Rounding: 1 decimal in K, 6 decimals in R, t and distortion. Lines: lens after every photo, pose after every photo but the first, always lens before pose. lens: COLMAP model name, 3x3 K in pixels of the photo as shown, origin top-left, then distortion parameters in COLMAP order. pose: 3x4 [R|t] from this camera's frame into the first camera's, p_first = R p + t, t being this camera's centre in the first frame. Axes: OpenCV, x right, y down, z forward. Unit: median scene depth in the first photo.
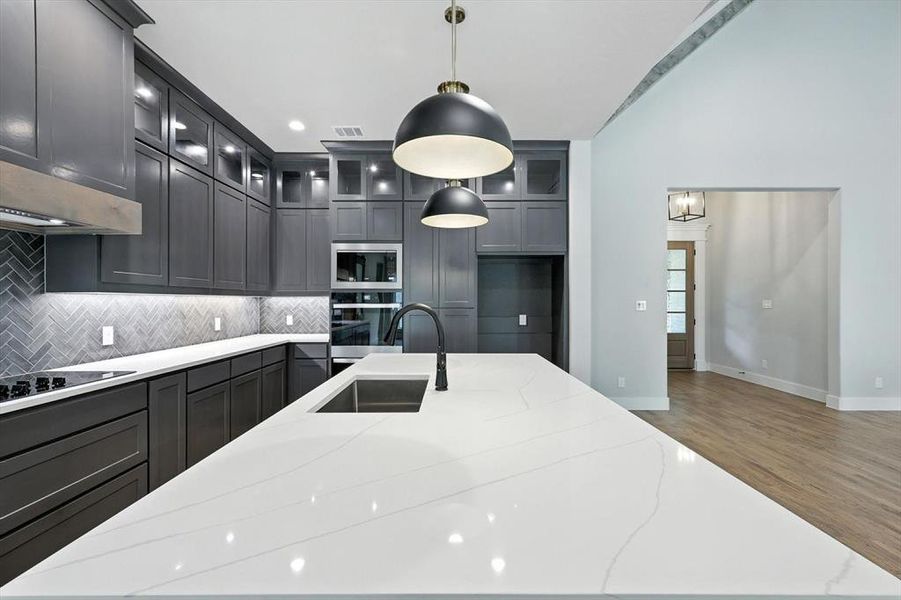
lens RADIAL K [[395.7, 0, 455.3], [0, 395.7, 301.1], [0, 0, 1]] dist [0.005095, 0.000462]
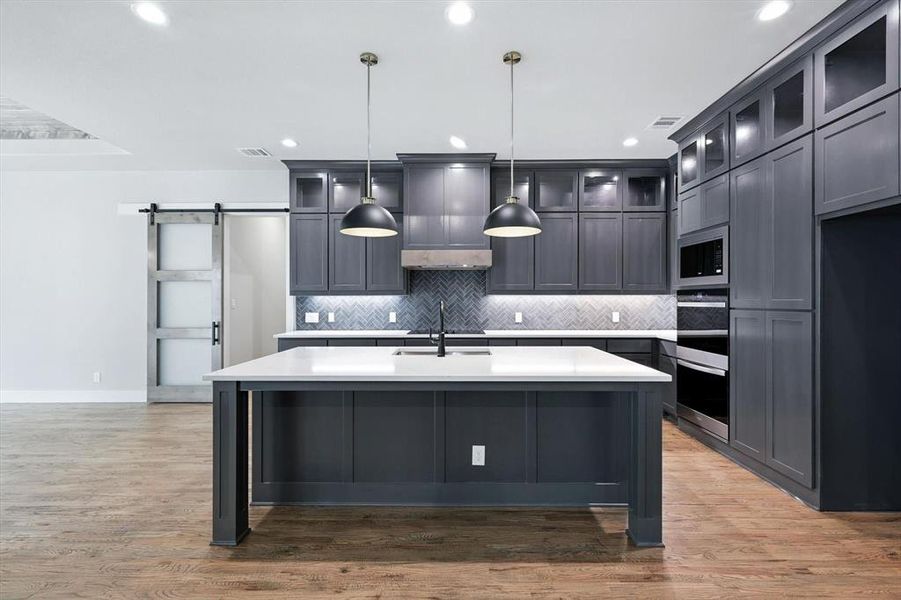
lens RADIAL K [[395.7, 0, 455.2], [0, 395.7, 297.3], [0, 0, 1]] dist [0.005095, 0.000462]
pose [[-0.019473, -0.004329, -0.999801, 0.863293], [0.000445, 0.999990, -0.004339, -0.000886], [0.999810, -0.000530, -0.019471, 0.629044]]
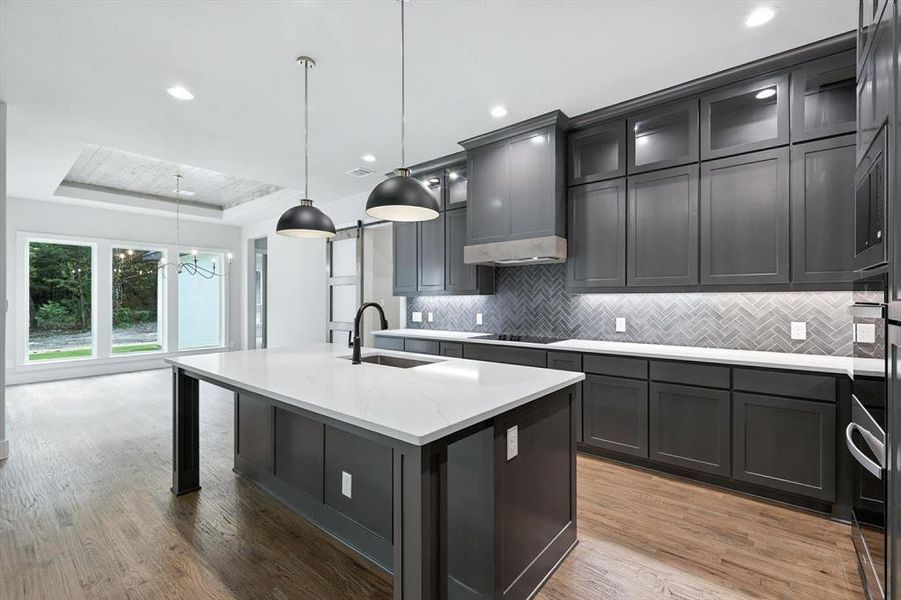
lens RADIAL K [[395.7, 0, 449.3], [0, 395.7, 299.8], [0, 0, 1]] dist [0.005095, 0.000462]
pose [[-0.646590, 0.001159, -0.762837, 0.470543], [0.000883, 0.999999, 0.000771, -0.000561], [0.762837, -0.000175, -0.646590, 1.224161]]
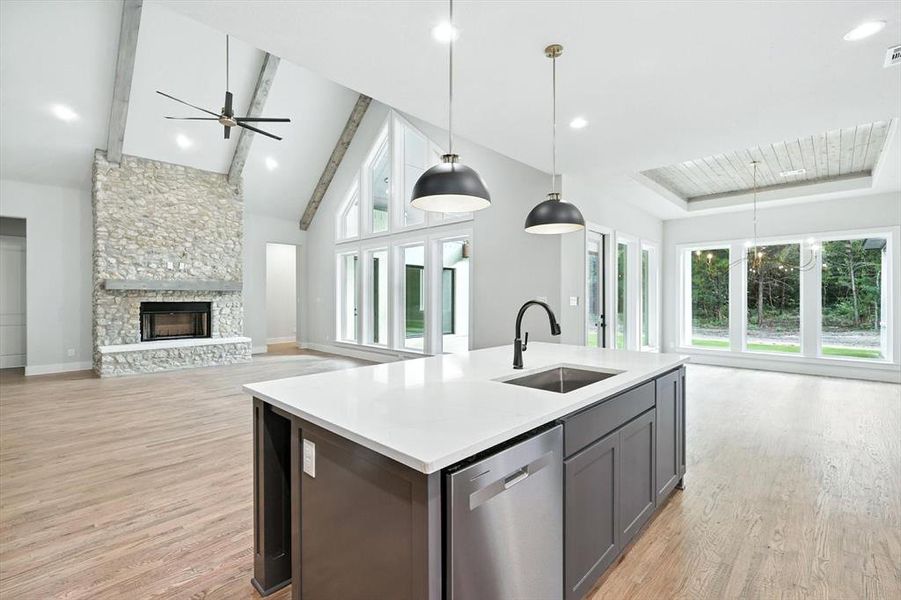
lens RADIAL K [[395.7, 0, 455.1], [0, 395.7, 300.4], [0, 0, 1]] dist [0.005095, 0.000462]
pose [[-0.723951, -0.005223, 0.689831, -0.431840], [0.000591, 0.999966, 0.008191, -0.001608], [-0.689851, 0.006337, -0.723924, 1.174975]]
